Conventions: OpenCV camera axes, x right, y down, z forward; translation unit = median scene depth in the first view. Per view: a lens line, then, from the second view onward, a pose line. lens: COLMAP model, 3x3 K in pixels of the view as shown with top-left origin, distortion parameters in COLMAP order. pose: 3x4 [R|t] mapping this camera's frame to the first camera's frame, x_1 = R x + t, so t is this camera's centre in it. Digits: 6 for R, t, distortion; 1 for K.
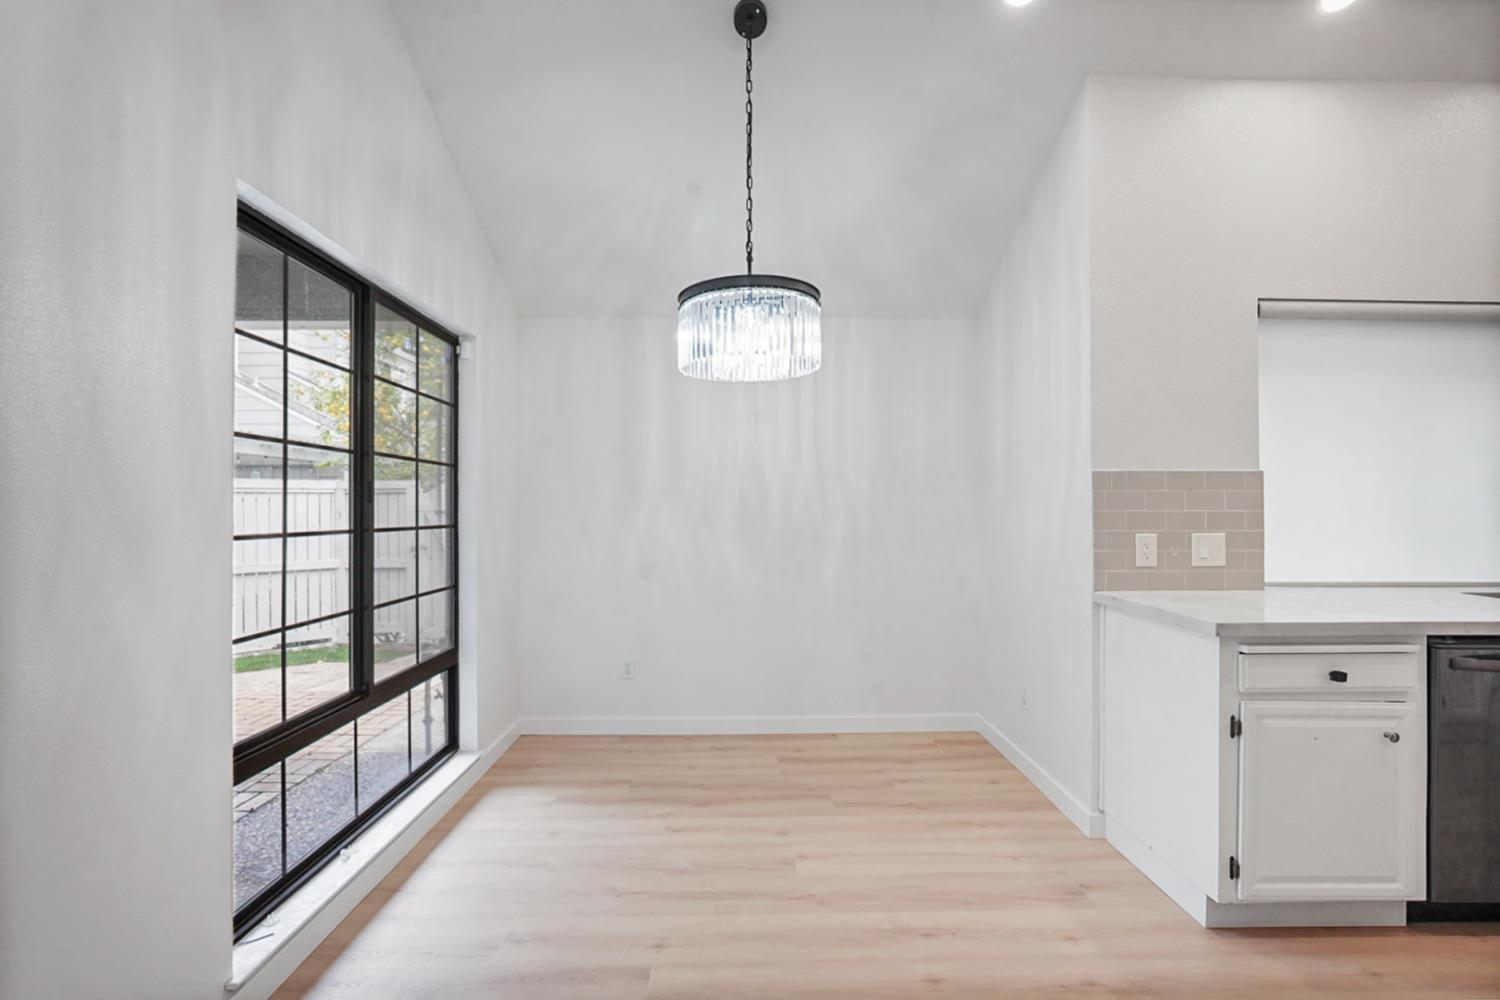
lens RADIAL K [[660.2, 0, 744.3], [0, 660.2, 504.4], [0, 0, 1]] dist [-0.008148, 0.001917]
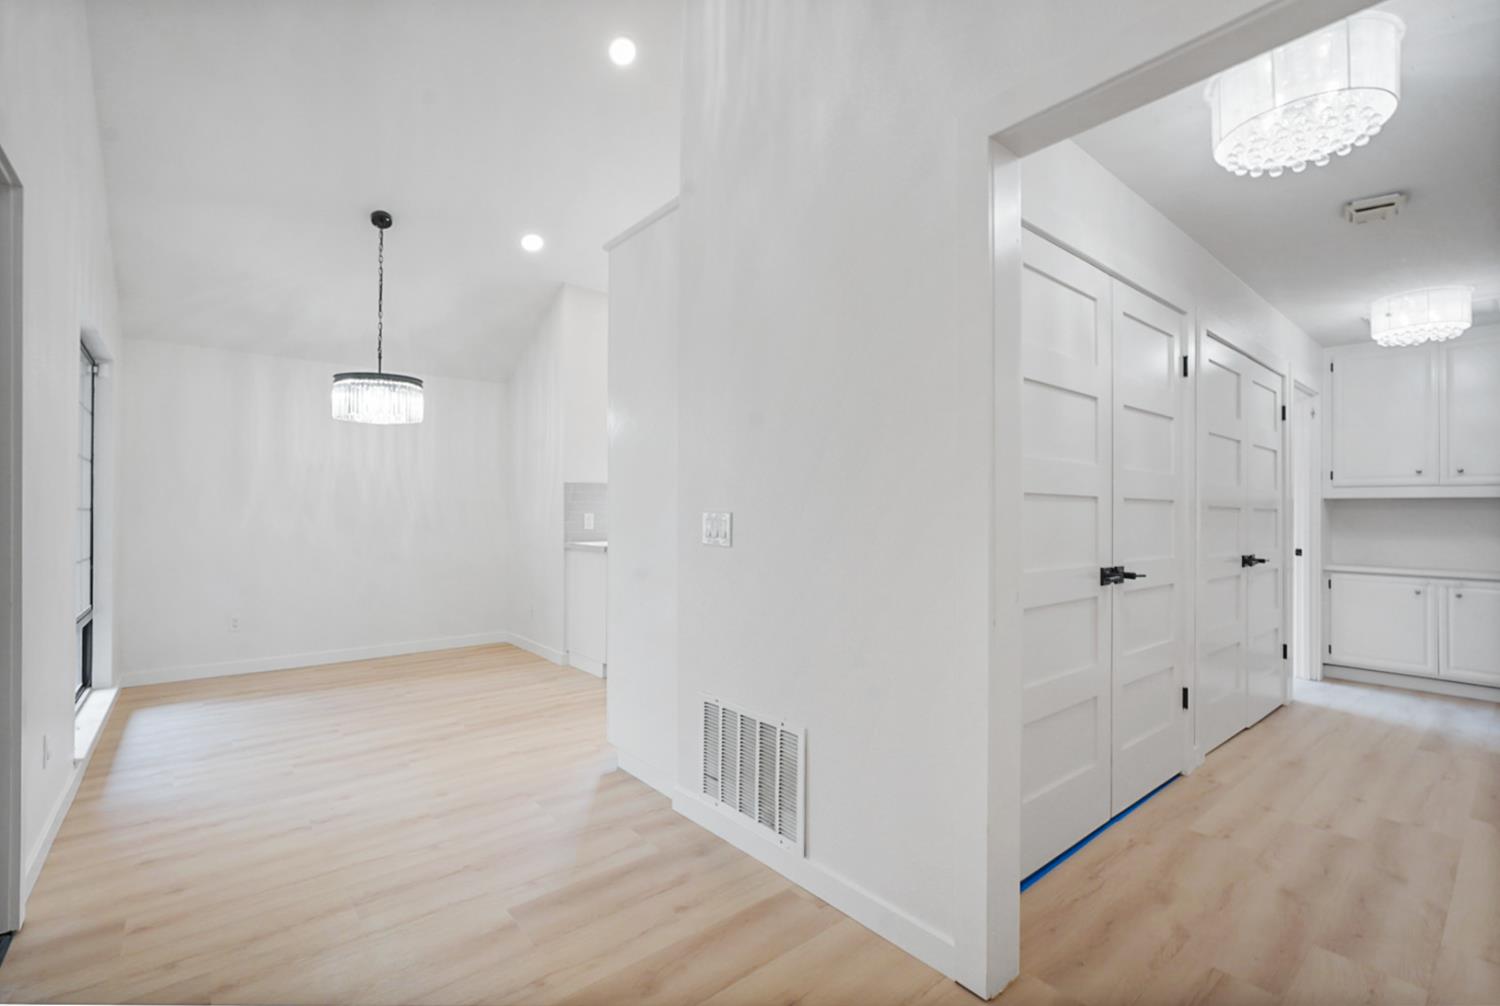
lens RADIAL K [[660.2, 0, 741.5], [0, 660.2, 503.5], [0, 0, 1]] dist [-0.008148, 0.001917]
pose [[0.781350, 0.011120, 0.623994, -0.329990], [-0.008375, 0.999938, -0.007332, 0.027240], [-0.624037, 0.000503, 0.781395, -0.986459]]
